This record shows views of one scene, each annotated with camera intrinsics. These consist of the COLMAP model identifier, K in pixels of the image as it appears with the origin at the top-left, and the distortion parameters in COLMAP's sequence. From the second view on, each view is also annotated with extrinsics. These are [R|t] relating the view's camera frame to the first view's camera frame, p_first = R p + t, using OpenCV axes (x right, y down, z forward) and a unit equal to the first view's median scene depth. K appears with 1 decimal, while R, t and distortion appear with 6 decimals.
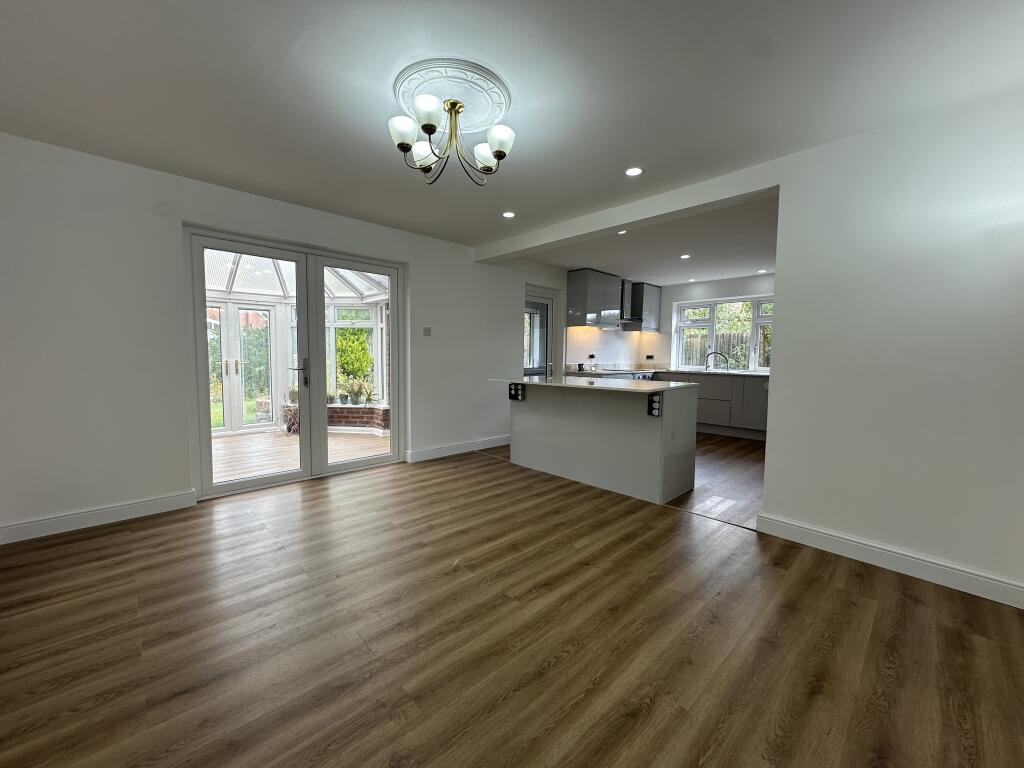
lens RADIAL K [[399.2, 0, 512.0], [0, 399.2, 384.0], [0, 0, 1]] dist [0.024769, 0.000000]
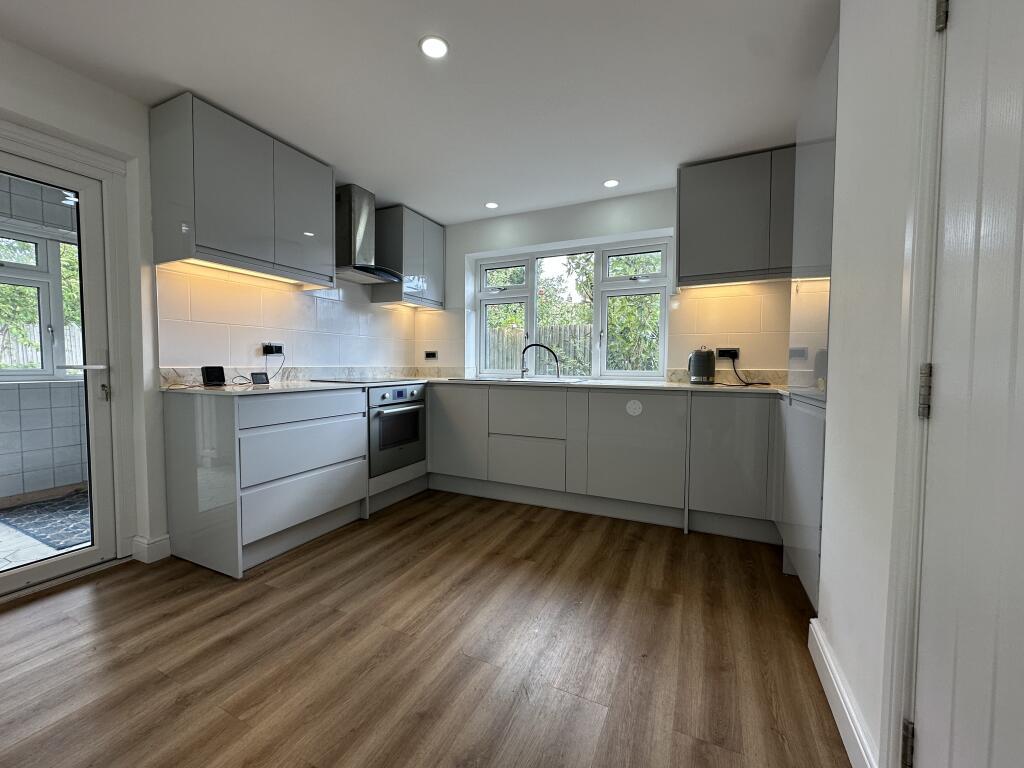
lens RADIAL K [[414.1, 0, 512.0], [0, 414.1, 384.0], [0, 0, 1]] dist [-0.000748, -0.000115]
pose [[0.928161, -0.025595, 0.371297, 0.264839], [0.033790, 0.999308, -0.015580, -0.017496], [-0.370641, 0.027007, 0.928383, 0.493129]]
